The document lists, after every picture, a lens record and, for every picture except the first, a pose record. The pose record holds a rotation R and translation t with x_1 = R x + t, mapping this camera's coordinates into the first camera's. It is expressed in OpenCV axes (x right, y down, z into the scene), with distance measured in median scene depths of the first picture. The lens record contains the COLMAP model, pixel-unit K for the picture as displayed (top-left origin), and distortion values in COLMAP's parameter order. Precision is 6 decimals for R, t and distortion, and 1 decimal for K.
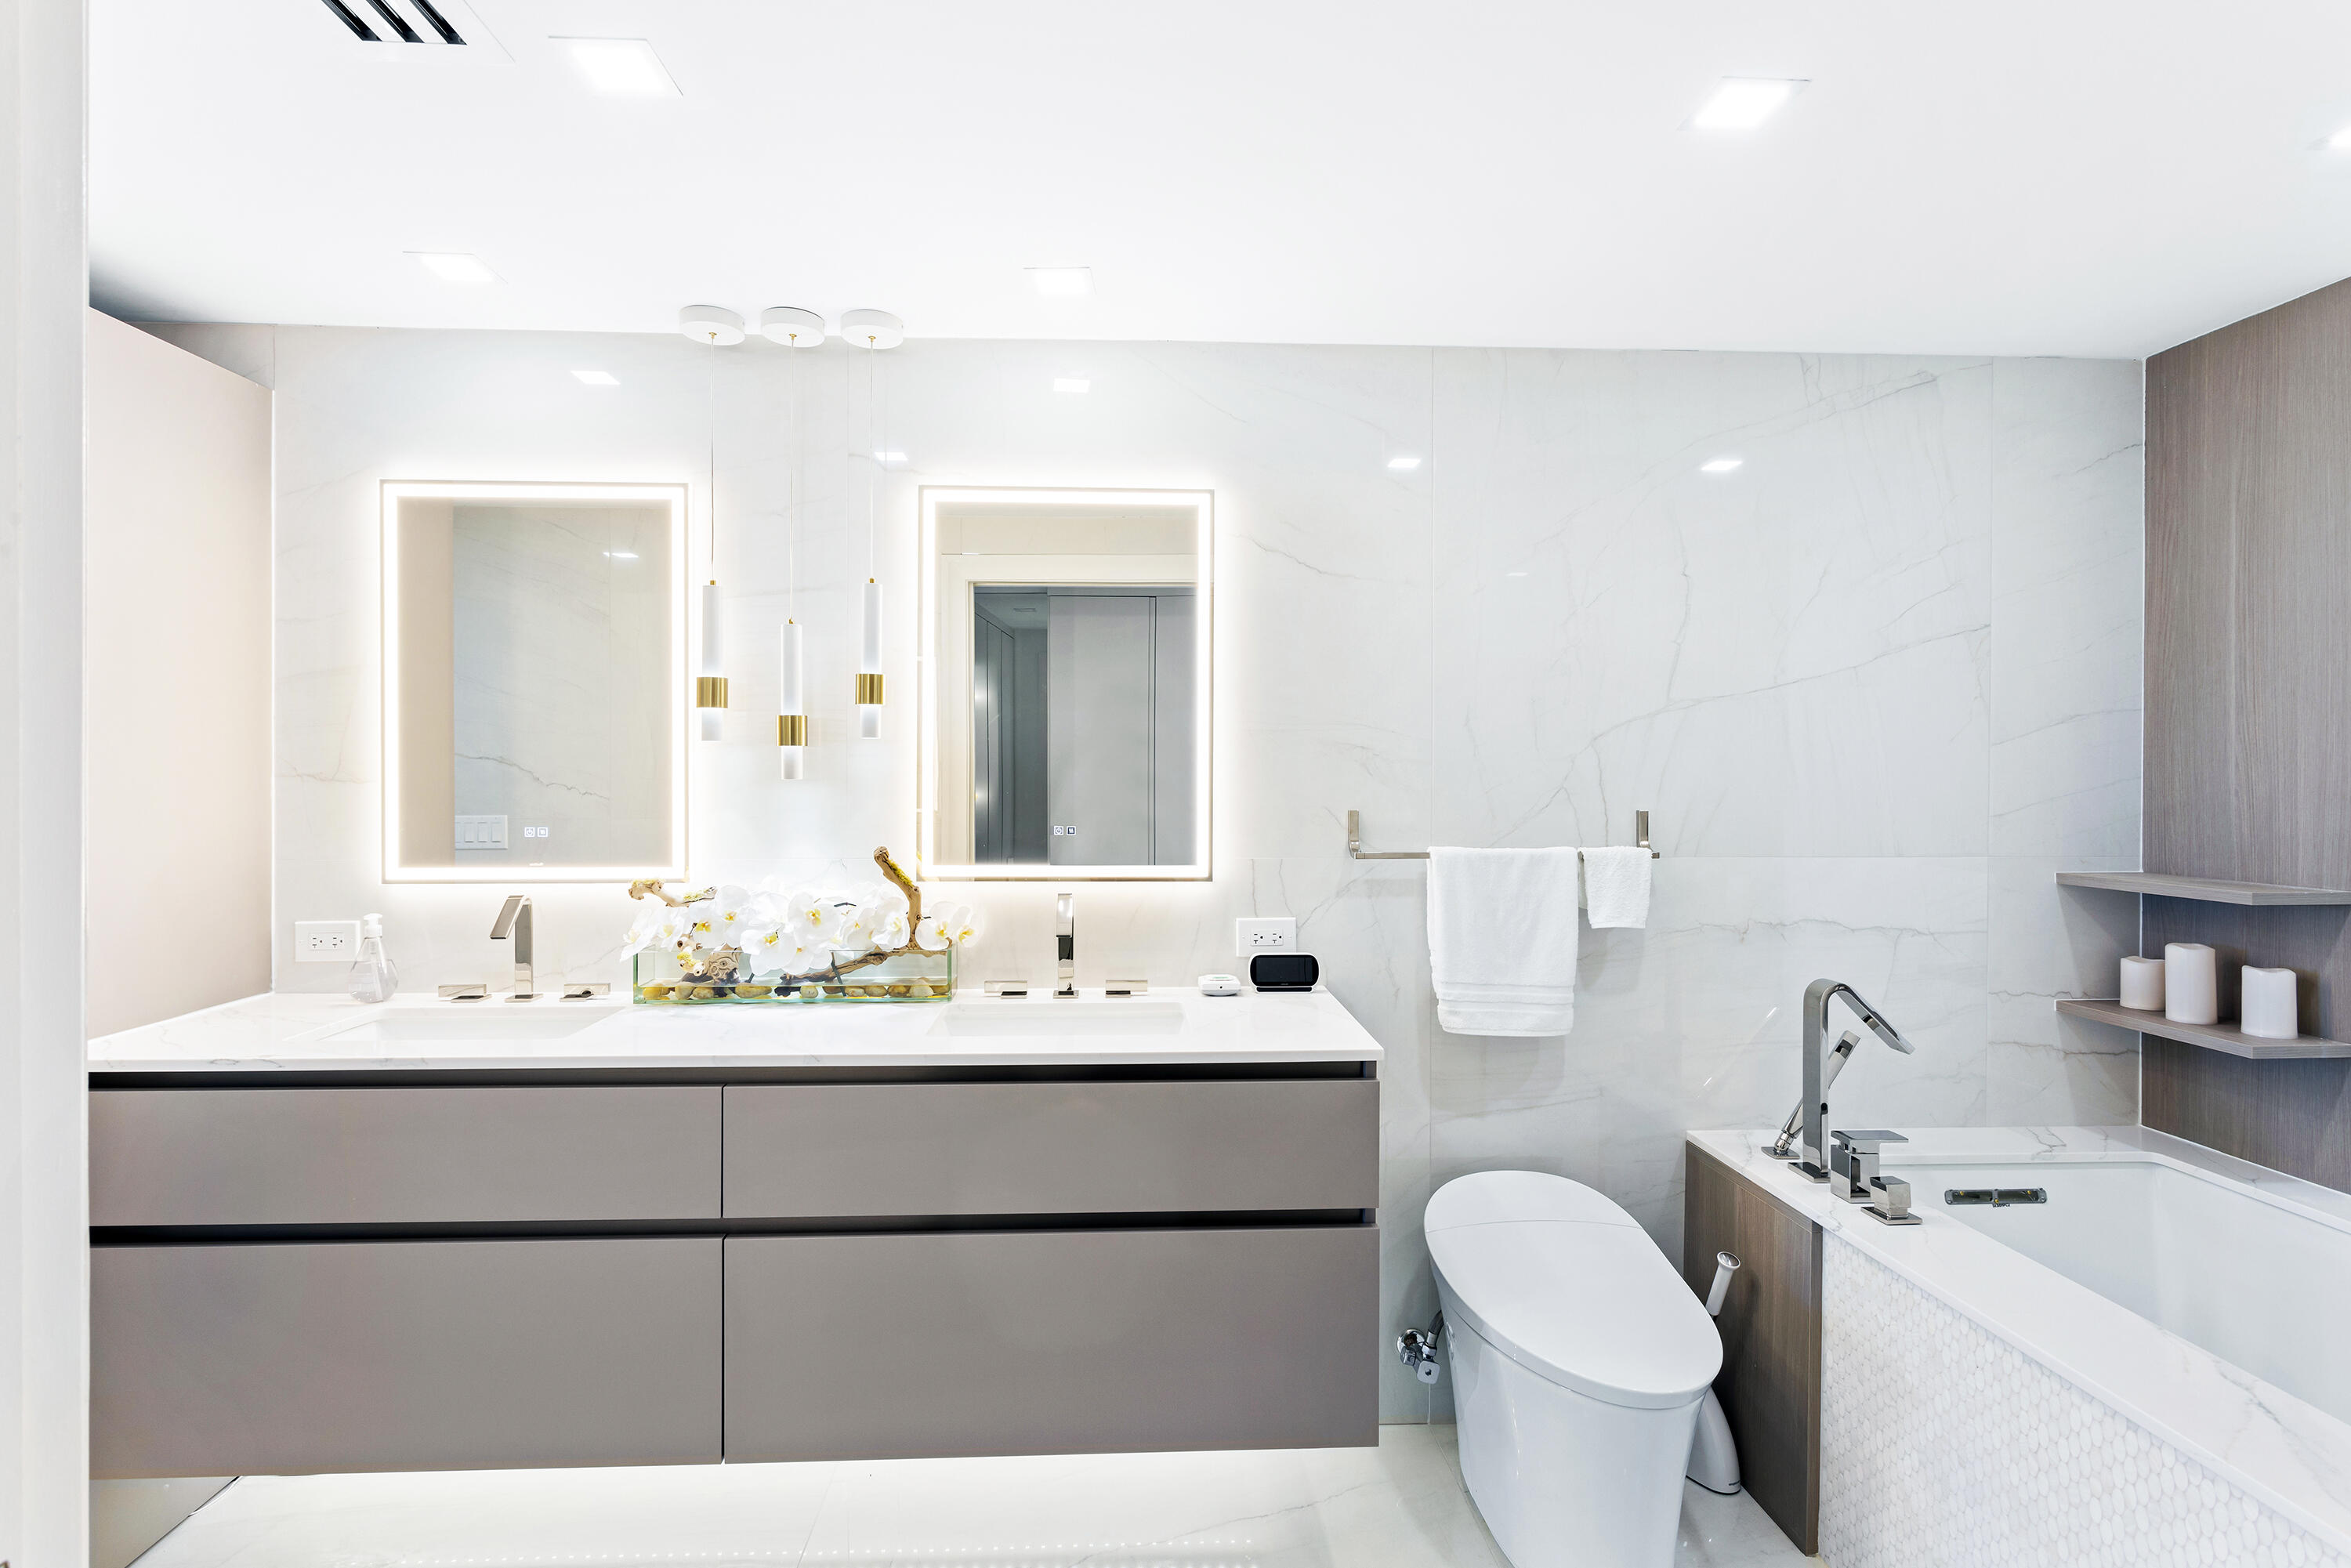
lens RADIAL K [[1134.3, 0, 1166.5], [0, 1134.3, 757.6], [0, 0, 1]] dist [0.002857, 0.000894]
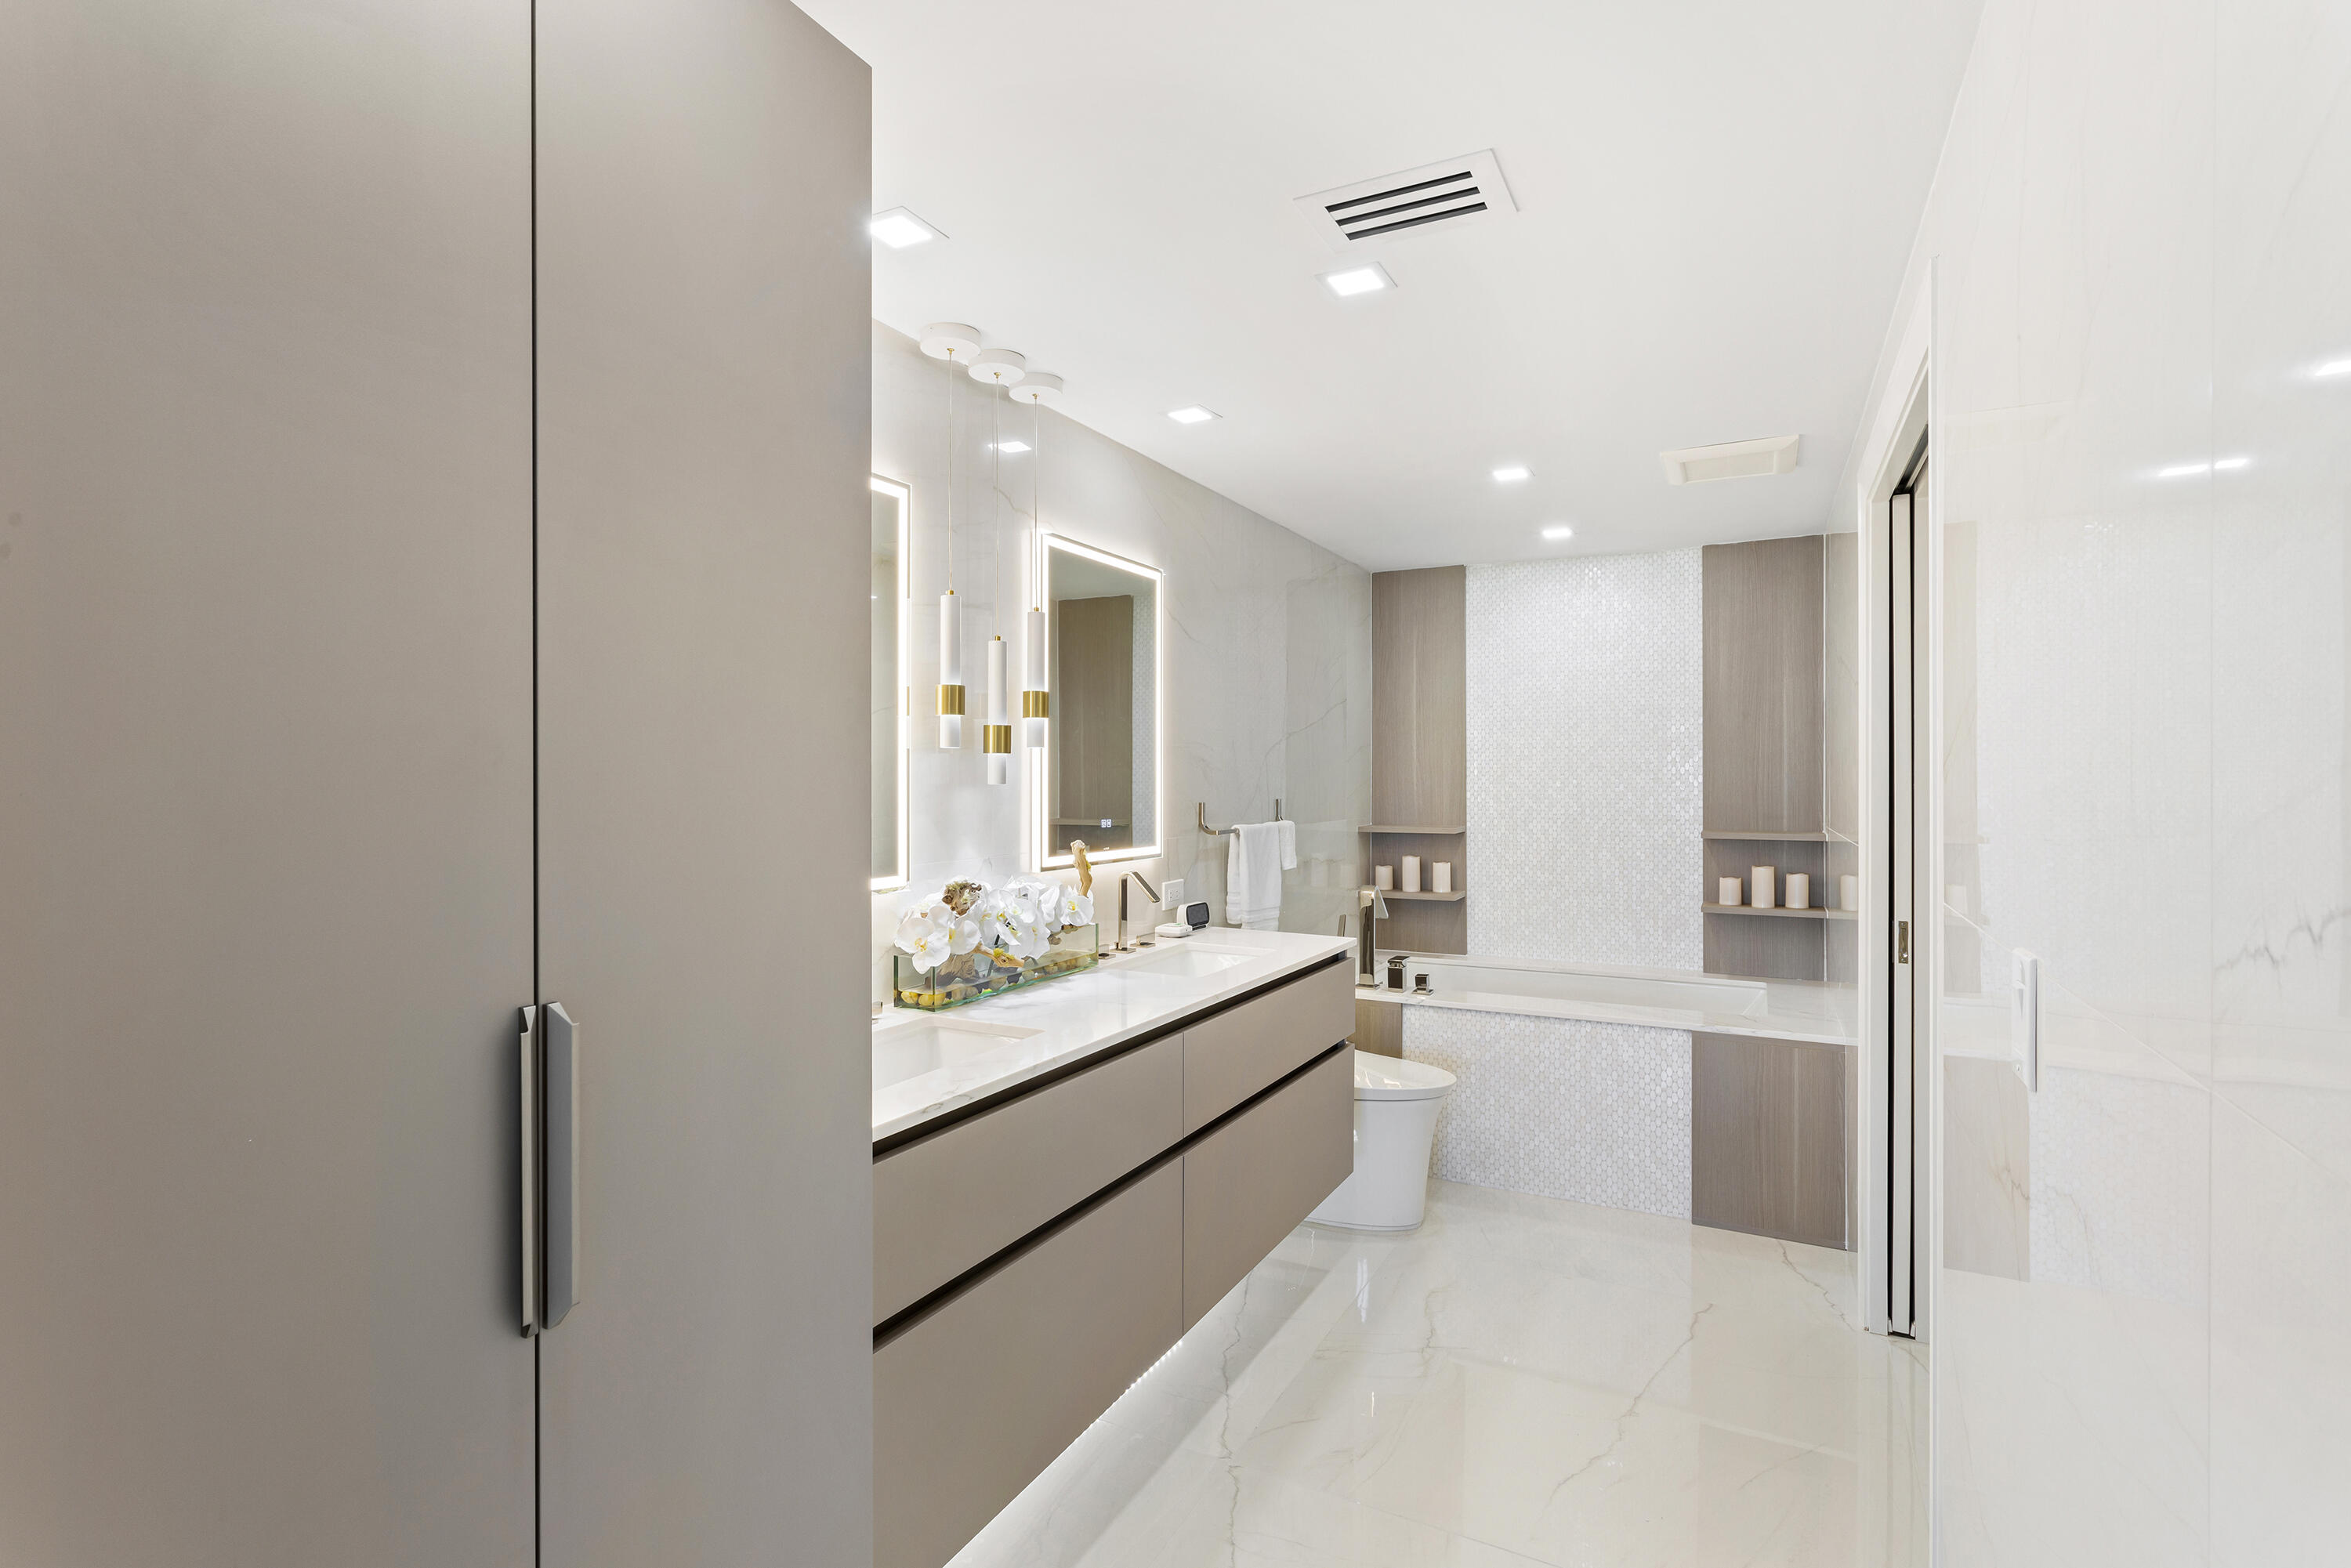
lens RADIAL K [[1134.3, 0, 1166.5], [0, 1134.3, 757.6], [0, 0, 1]] dist [0.002857, 0.000894]
pose [[0.515469, 0.012405, 0.856818, -1.151369], [0.000348, 0.999892, -0.014685, 0.009618], [-0.856908, 0.007868, 0.515409, 0.299835]]
